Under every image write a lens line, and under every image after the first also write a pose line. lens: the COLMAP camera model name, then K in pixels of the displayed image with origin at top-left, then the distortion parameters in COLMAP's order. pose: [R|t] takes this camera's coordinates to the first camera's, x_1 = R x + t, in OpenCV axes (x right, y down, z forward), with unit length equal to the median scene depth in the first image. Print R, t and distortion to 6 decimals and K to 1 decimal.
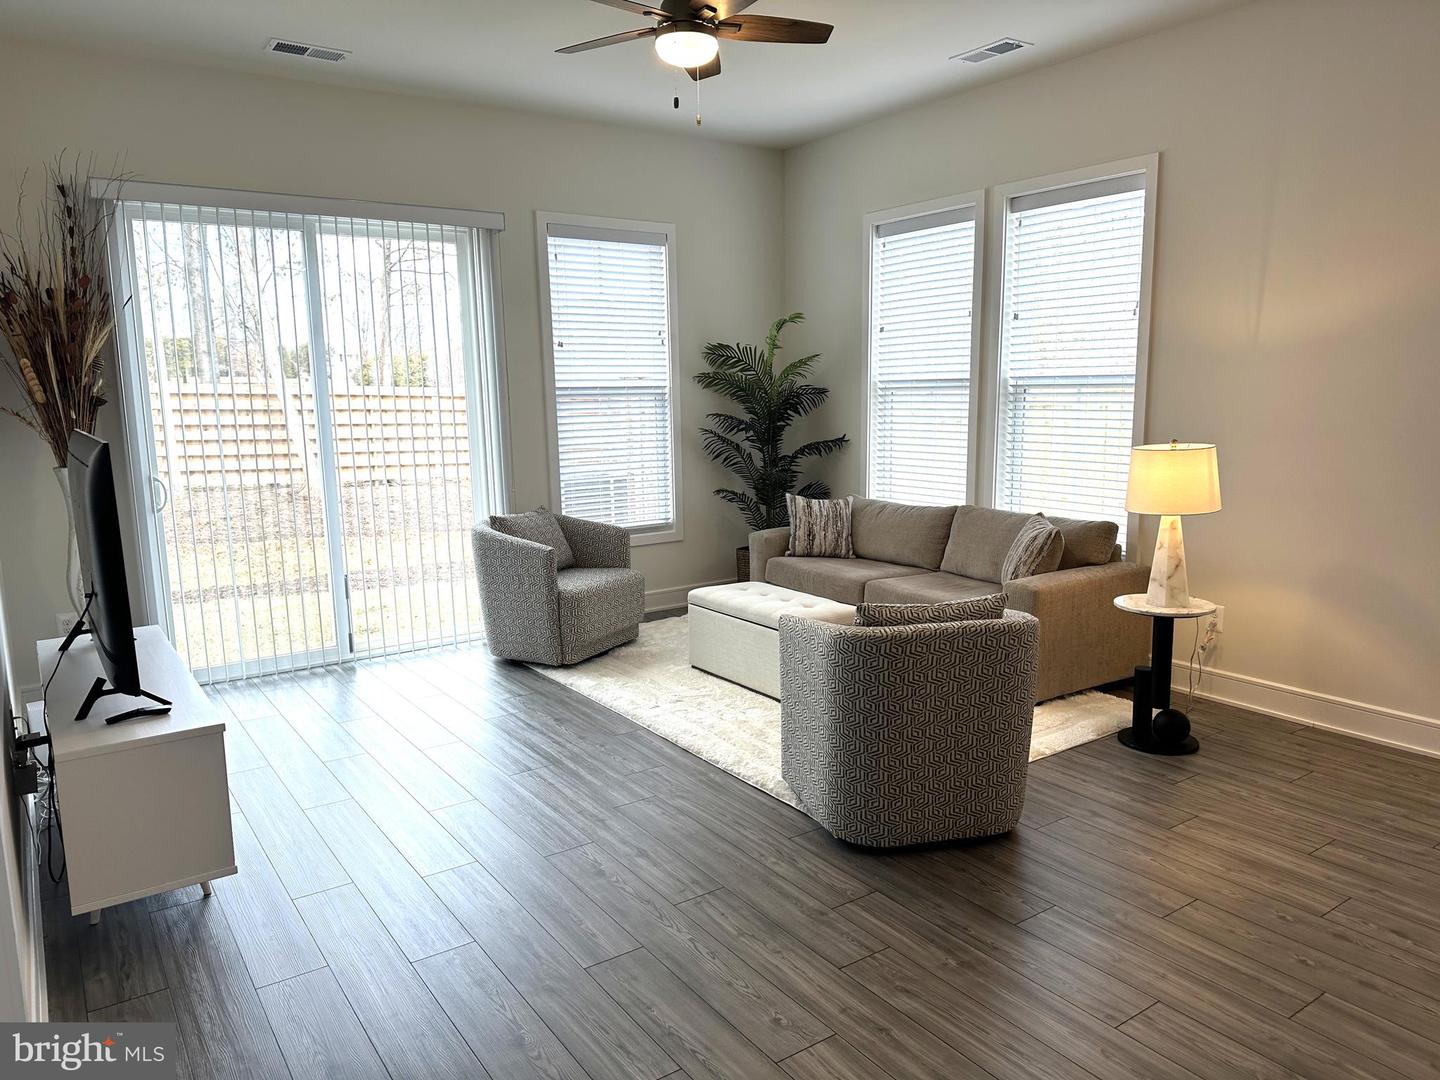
lens RADIAL K [[989.7, 0, 715.2], [0, 989.7, 551.7], [0, 0, 1]] dist [0.075334, -0.100045]
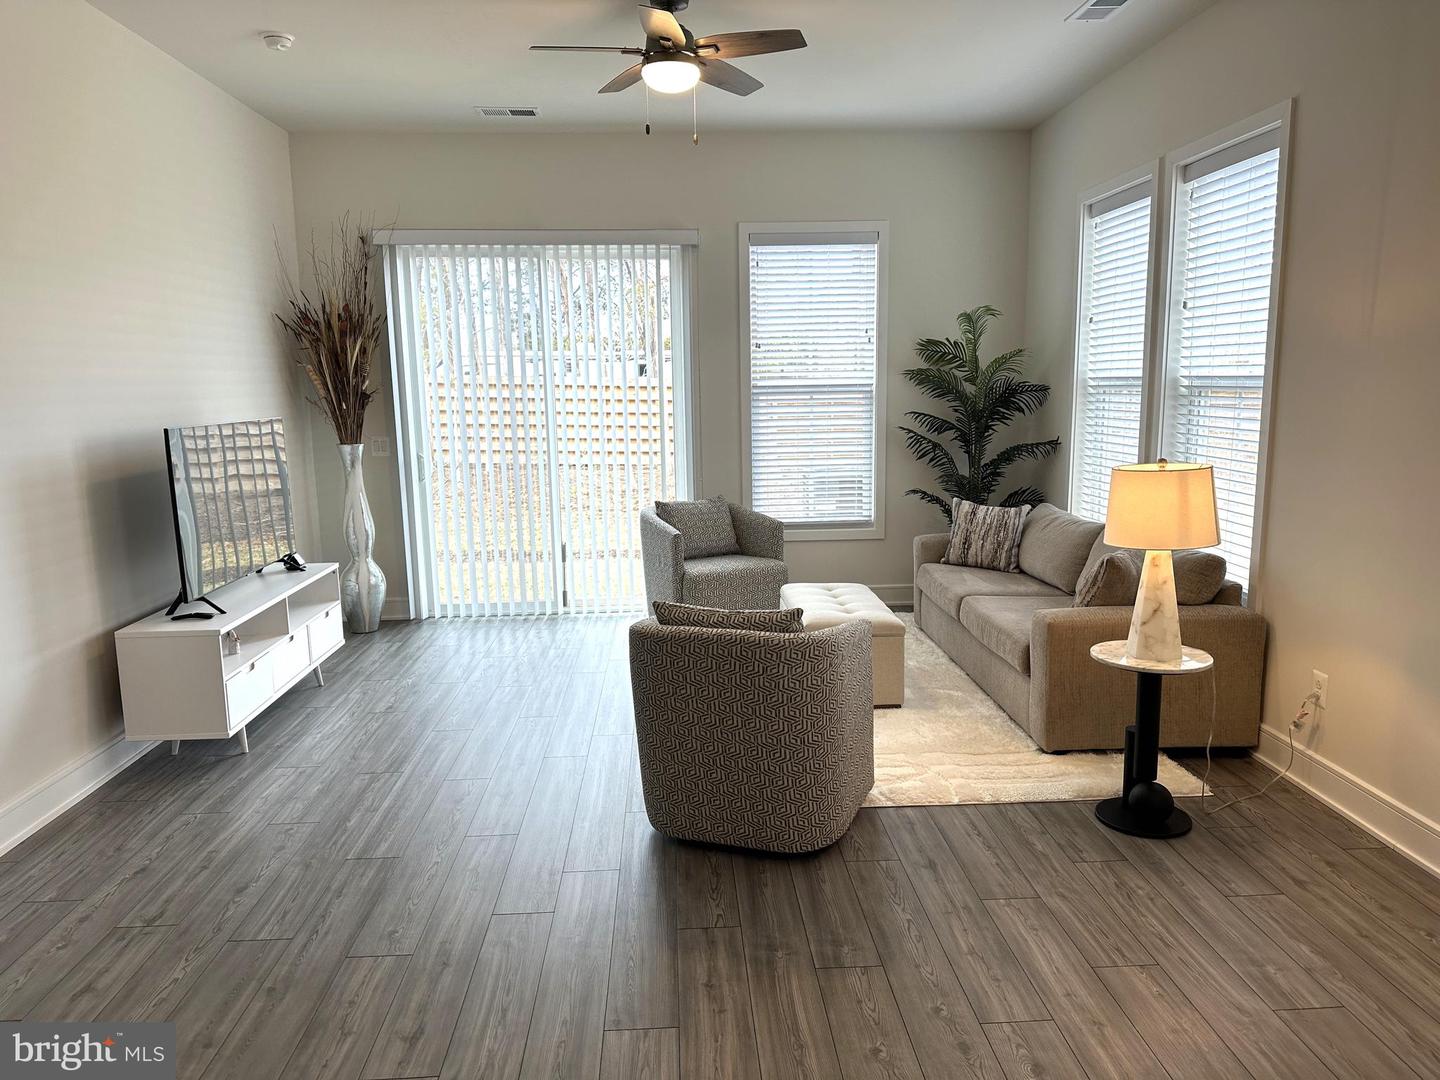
lens RADIAL K [[1003.9, 0, 720.0], [0, 1003.9, 540.0], [0, 0, 1]] dist [0.070287, -0.096097]
pose [[0.849202, 0.083660, -0.521398, 0.395562], [-0.083716, 0.996213, 0.023497, -0.022726], [0.521390, 0.023695, 0.852990, 0.062895]]
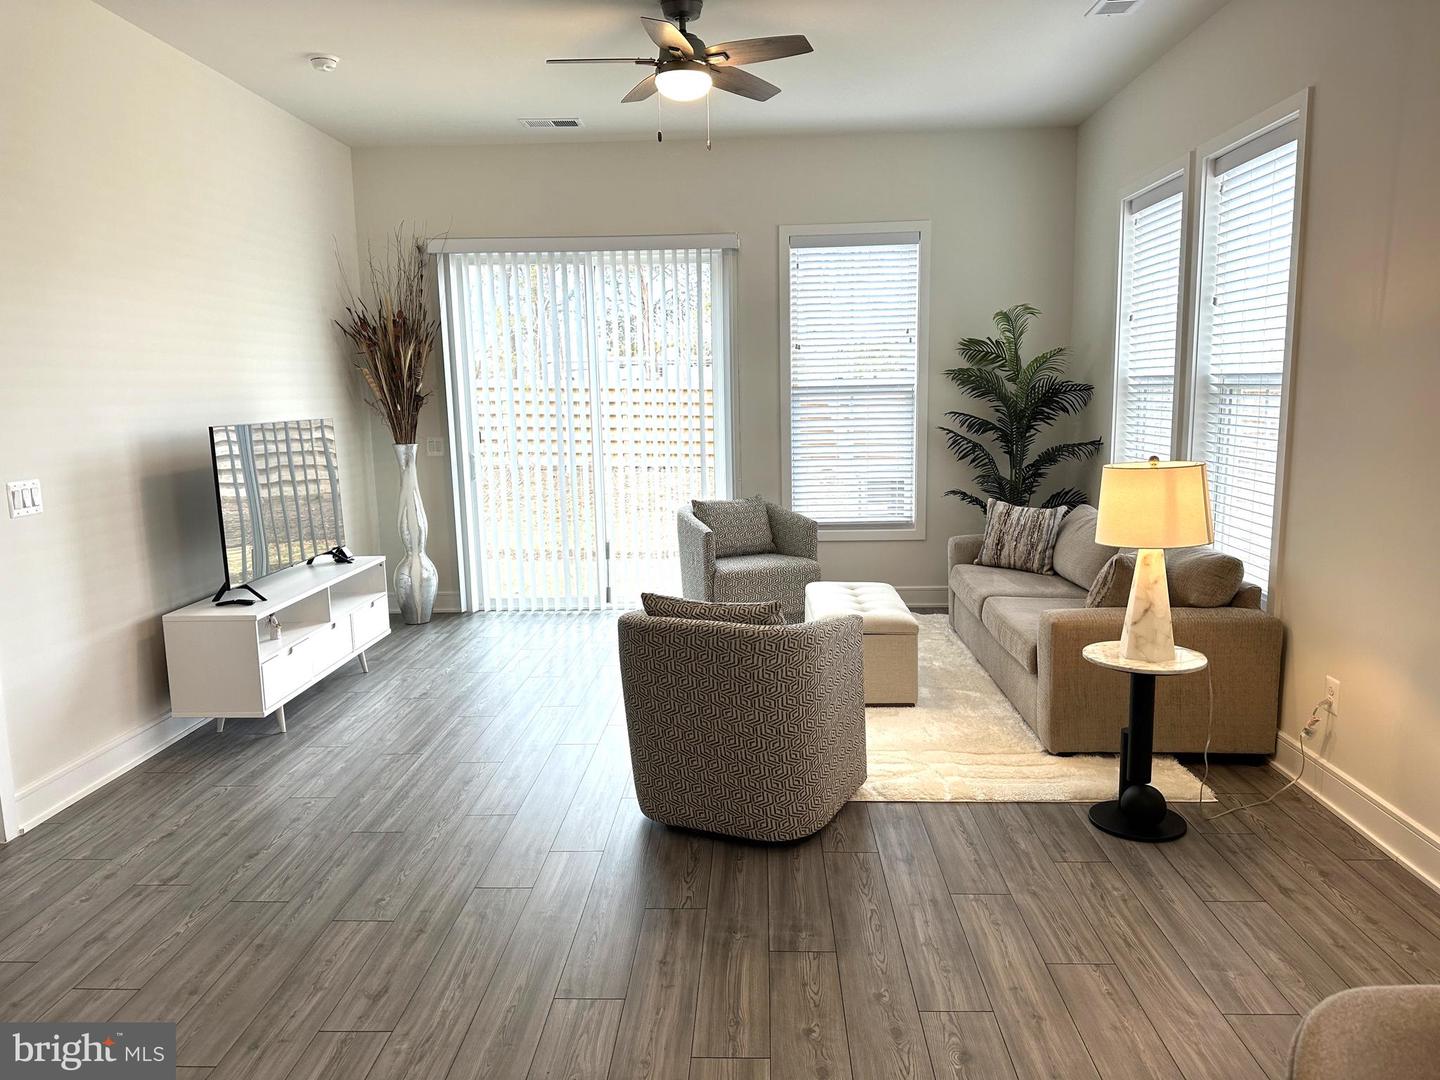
lens RADIAL K [[1002.4, 0, 720.0], [0, 1002.4, 540.0], [0, 0, 1]] dist [0.072410, -0.105265]
pose [[0.795929, 0.090218, -0.598629, 0.453362], [-0.091698, 0.995391, 0.028093, -0.023236], [0.598405, 0.032533, 0.800533, 0.085473]]
